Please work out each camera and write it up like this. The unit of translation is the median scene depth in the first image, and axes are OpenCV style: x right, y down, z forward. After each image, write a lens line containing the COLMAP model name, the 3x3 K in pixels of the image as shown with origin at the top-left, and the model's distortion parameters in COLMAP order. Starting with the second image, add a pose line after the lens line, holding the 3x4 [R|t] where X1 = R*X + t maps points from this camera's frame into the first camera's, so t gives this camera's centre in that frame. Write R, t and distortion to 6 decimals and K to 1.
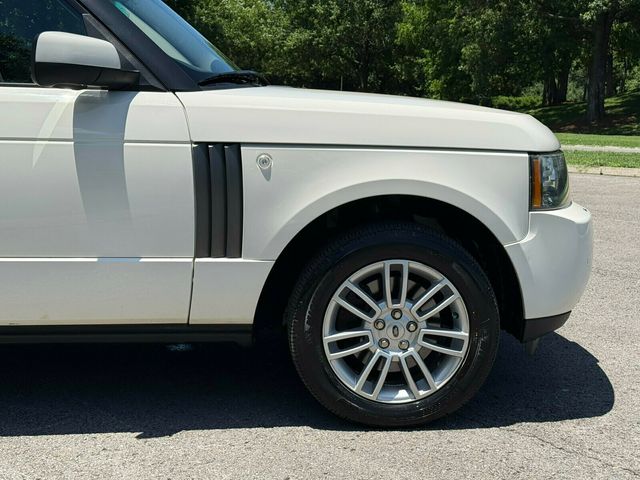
lens RADIAL K [[883.2, 0, 318.6], [0, 883.2, 247.7], [0, 0, 1]] dist [0.183897, -0.328076]
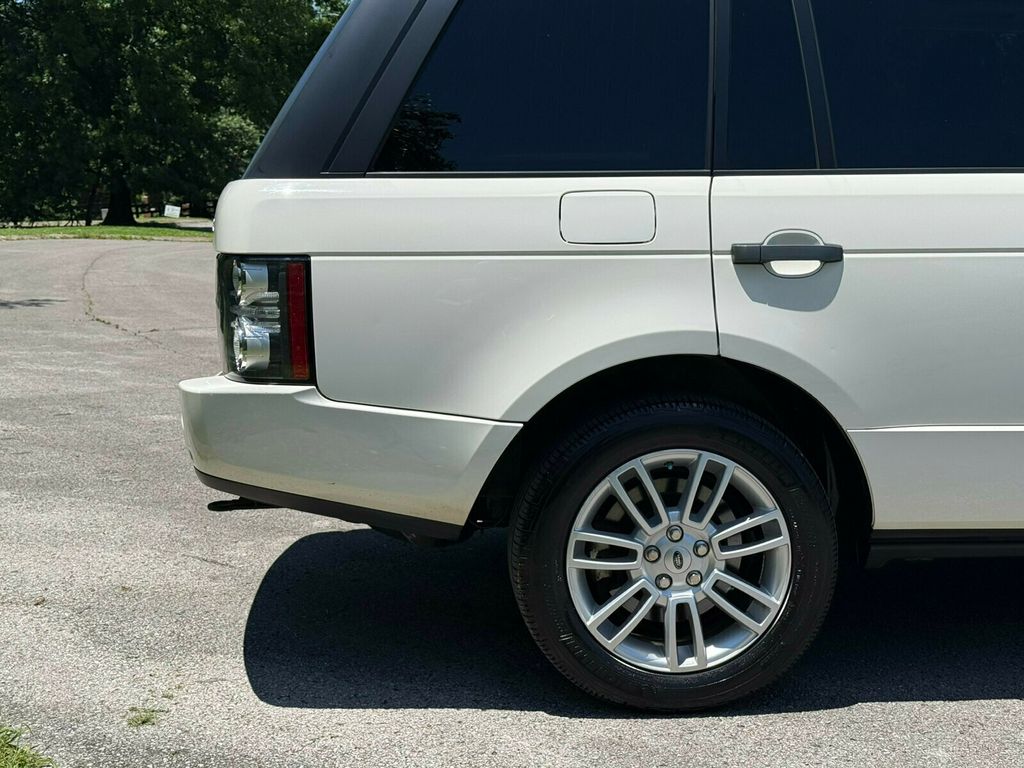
lens RADIAL K [[1413.1, 0, 509.8], [0, 1413.1, 396.4], [0, 0, 1]] dist [0.183897, -0.328076]
pose [[0.998928, -0.013127, 0.044396, -0.990206], [0.014248, 0.999585, -0.025036, 0.008834], [-0.044048, 0.025642, 0.998700, -0.065375]]
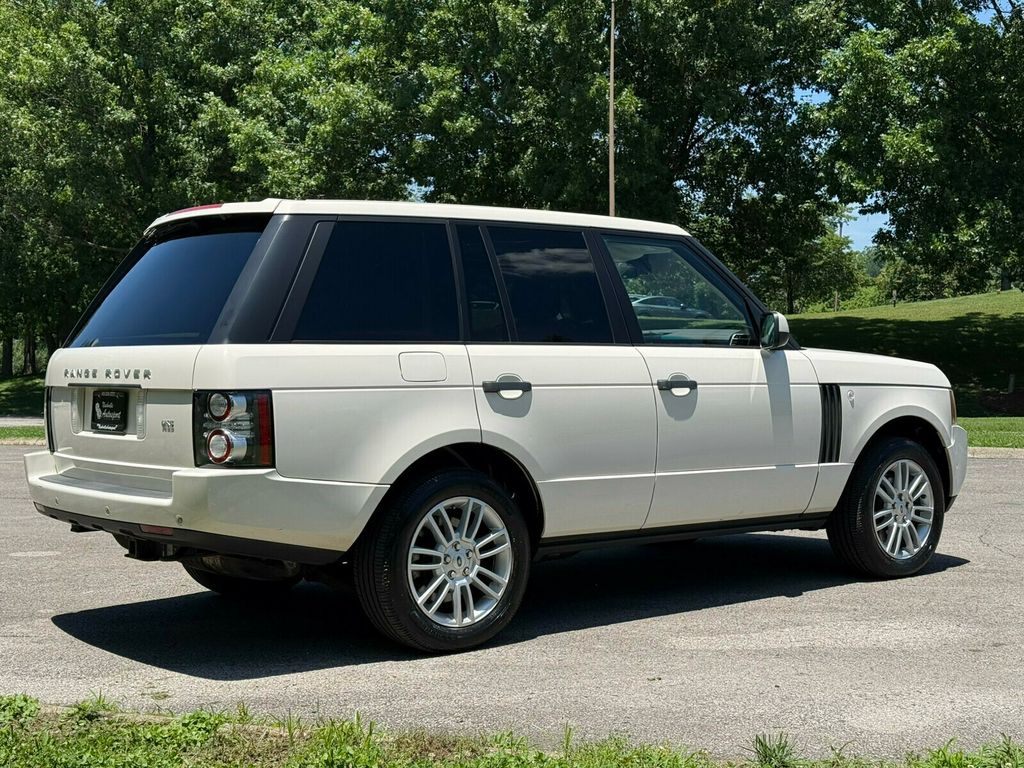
lens RADIAL K [[1413.1, 0, 509.8], [0, 1413.1, 396.4], [0, 0, 1]] dist [0.183897, -0.328076]
pose [[0.804166, -0.019927, 0.594071, -1.837543], [0.103322, 0.988909, -0.106691, 0.095038], [-0.585356, 0.147178, 0.797306, -0.541467]]
